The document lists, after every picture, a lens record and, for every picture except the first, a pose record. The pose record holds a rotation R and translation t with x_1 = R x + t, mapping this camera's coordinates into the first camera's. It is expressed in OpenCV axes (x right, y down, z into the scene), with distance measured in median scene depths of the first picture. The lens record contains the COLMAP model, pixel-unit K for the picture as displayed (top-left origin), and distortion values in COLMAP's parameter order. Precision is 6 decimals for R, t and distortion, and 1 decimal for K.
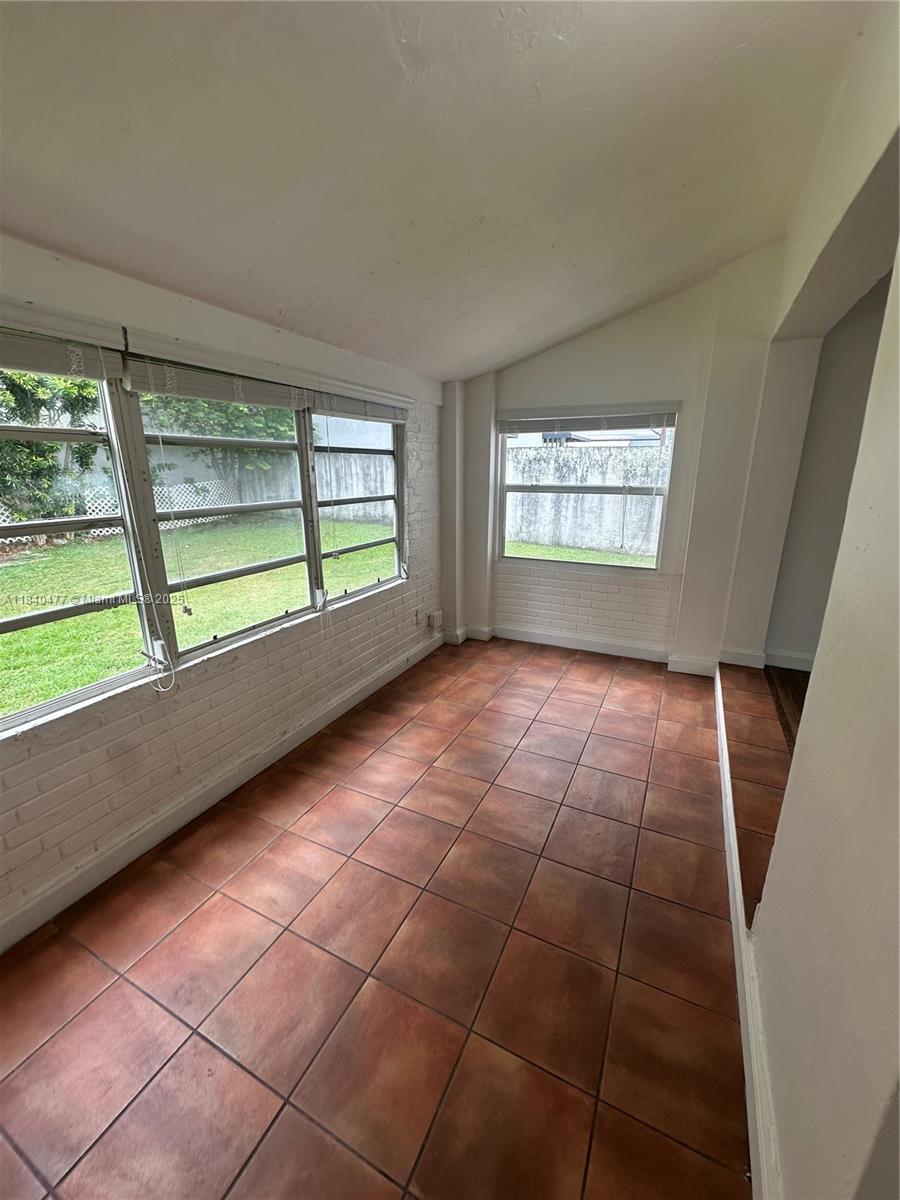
lens RADIAL K [[479.2, 0, 450.0], [0, 479.2, 600.0], [0, 0, 1]] dist [-0.000690, -0.000221]
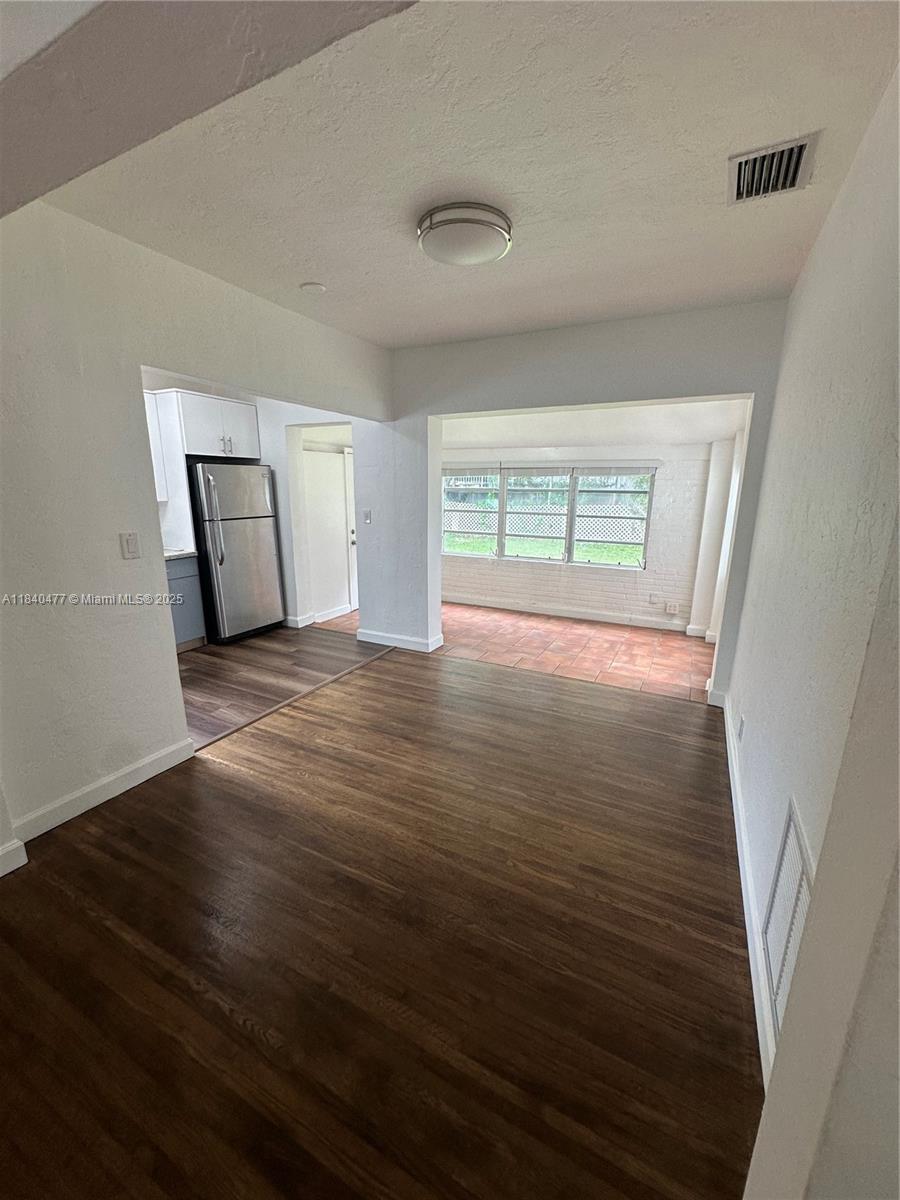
lens RADIAL K [[479.2, 0, 450.0], [0, 479.2, 600.0], [0, 0, 1]] dist [-0.000690, -0.000221]
pose [[-0.024431, 0.231049, -0.972635, 1.760284], [-0.270158, 0.935201, 0.228943, -0.166899], [0.962506, 0.268358, 0.039572, 0.388667]]
